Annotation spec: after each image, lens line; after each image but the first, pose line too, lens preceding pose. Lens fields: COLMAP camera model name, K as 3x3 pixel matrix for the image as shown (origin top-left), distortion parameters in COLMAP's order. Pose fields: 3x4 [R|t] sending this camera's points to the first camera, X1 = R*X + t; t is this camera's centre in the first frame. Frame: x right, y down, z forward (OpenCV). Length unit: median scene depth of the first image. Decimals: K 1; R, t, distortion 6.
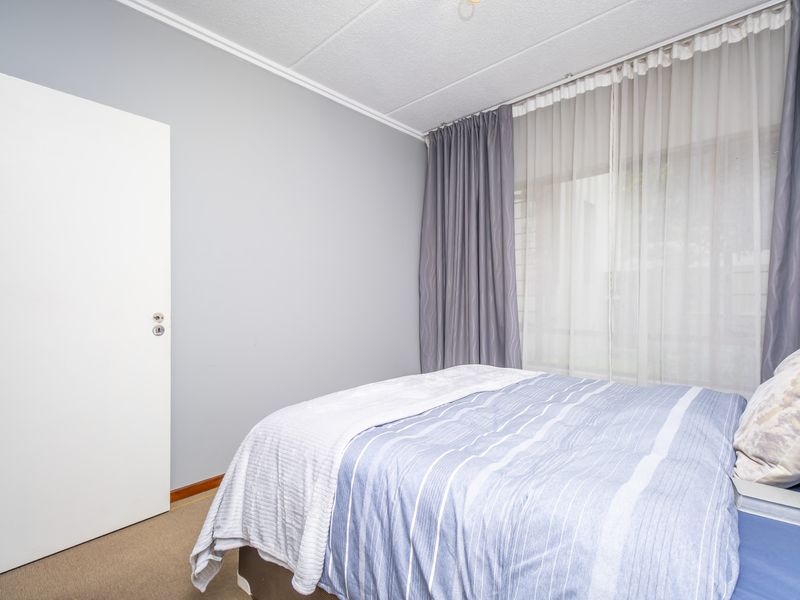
lens RADIAL K [[395.1, 0, 403.7], [0, 395.1, 299.8], [0, 0, 1]] dist [0.016901, -0.004695]
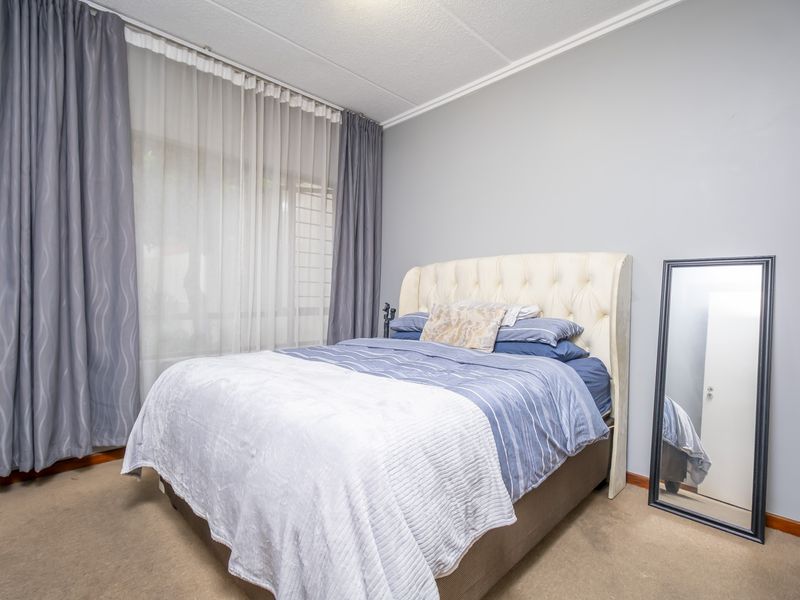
lens RADIAL K [[395.1, 0, 403.7], [0, 395.1, 305.9], [0, 0, 1]] dist [0.016901, -0.004695]
pose [[0.063345, -0.024954, 0.997680, -0.540537], [-0.029371, 0.999208, 0.026857, 0.018274], [-0.997559, -0.031004, 0.062561, 0.455372]]
